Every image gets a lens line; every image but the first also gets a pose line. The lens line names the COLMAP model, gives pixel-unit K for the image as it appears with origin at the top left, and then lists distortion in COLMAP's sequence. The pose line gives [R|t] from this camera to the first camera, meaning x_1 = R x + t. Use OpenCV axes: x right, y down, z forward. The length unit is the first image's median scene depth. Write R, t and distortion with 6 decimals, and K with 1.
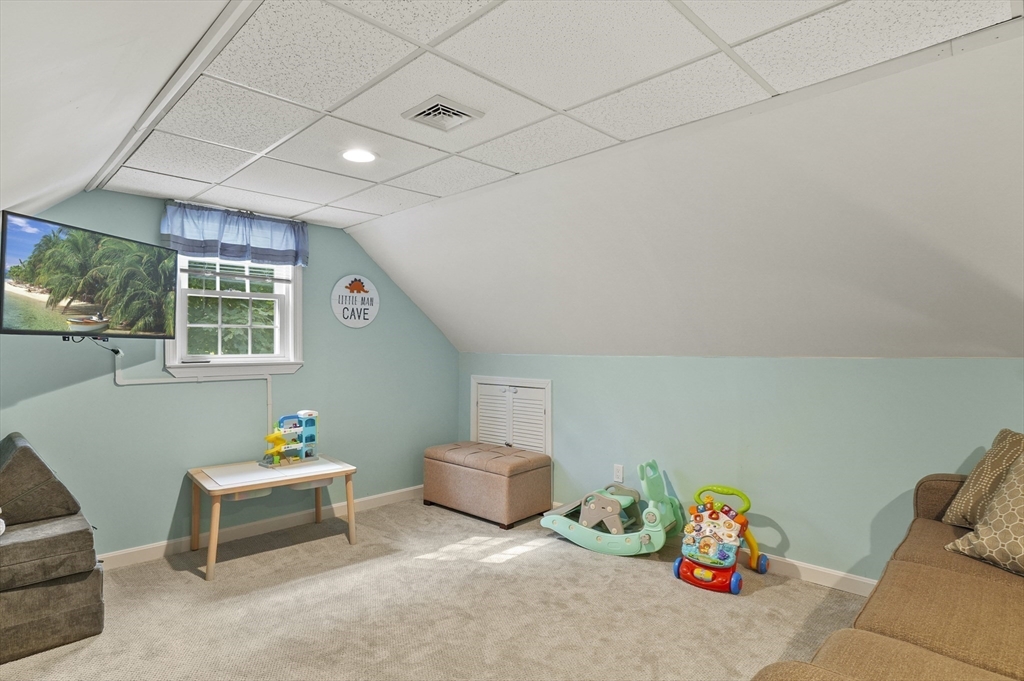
lens RADIAL K [[532.9, 0, 512.0], [0, 532.9, 340.5], [0, 0, 1]] dist [0.001903, 0.001085]
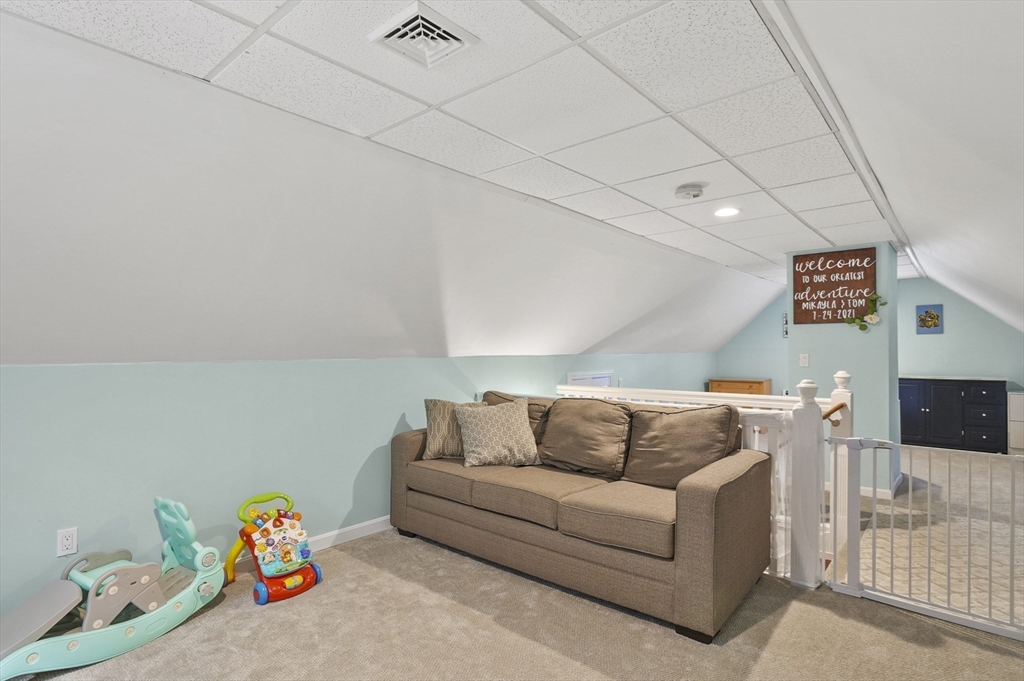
lens RADIAL K [[518.5, 0, 516.1], [0, 518.5, 346.7], [0, 0, 1]] dist [-0.002724, -0.000212]
pose [[-0.037034, 0.005148, 0.999301, -1.020659], [-0.018944, 0.999803, -0.005853, 0.006929], [-0.999134, -0.019147, -0.036929, 1.061926]]
